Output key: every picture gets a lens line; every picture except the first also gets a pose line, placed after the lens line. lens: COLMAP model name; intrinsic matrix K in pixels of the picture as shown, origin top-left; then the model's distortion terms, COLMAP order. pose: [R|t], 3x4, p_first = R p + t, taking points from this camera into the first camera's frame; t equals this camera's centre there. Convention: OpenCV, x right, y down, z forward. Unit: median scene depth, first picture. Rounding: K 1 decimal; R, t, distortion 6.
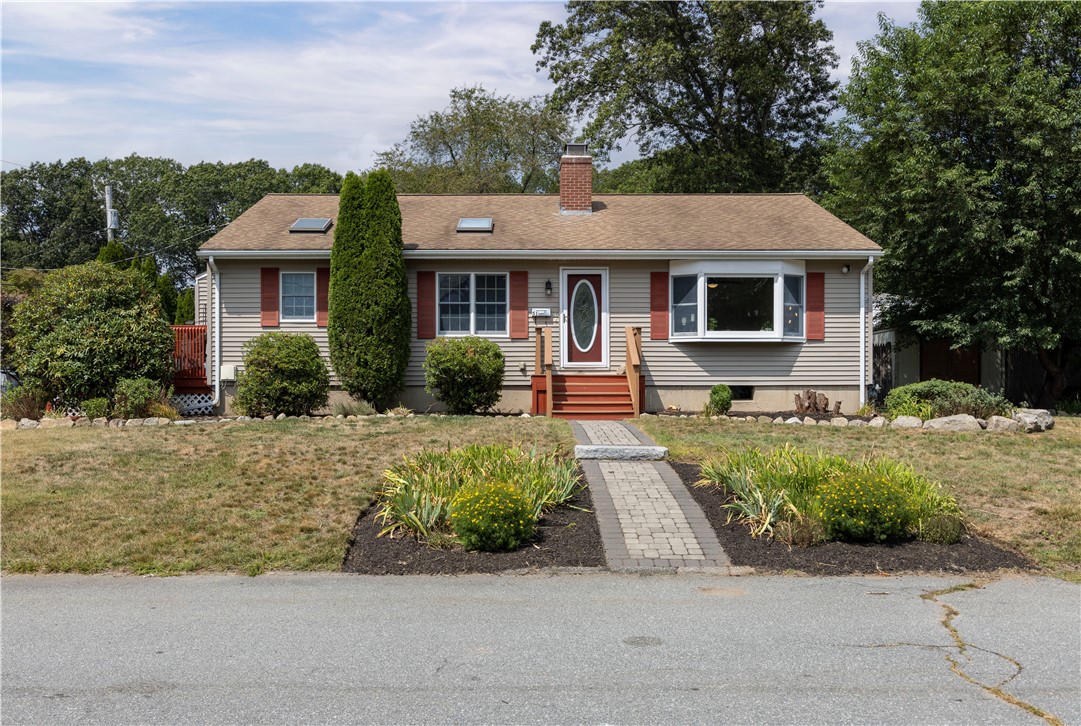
lens RADIAL K [[903.8, 0, 541.5], [0, 903.8, 365.8], [0, 0, 1]] dist [-0.003004, -0.000126]
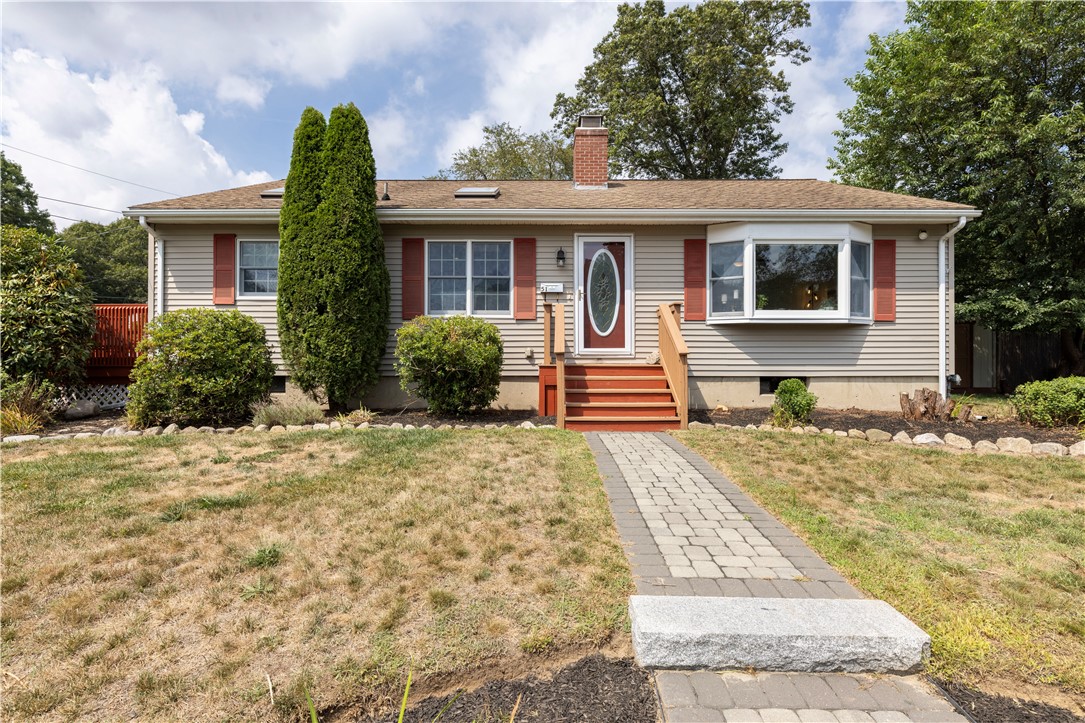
lens RADIAL K [[561.4, 0, 536.4], [0, 561.4, 357.0], [0, 0, 1]] dist [0.003668, 0.000115]
pose [[0.999221, 0.001902, -0.039419, 0.005843], [-0.001175, 0.999829, 0.018444, -0.005367], [0.039447, -0.018384, 0.999053, 0.484727]]
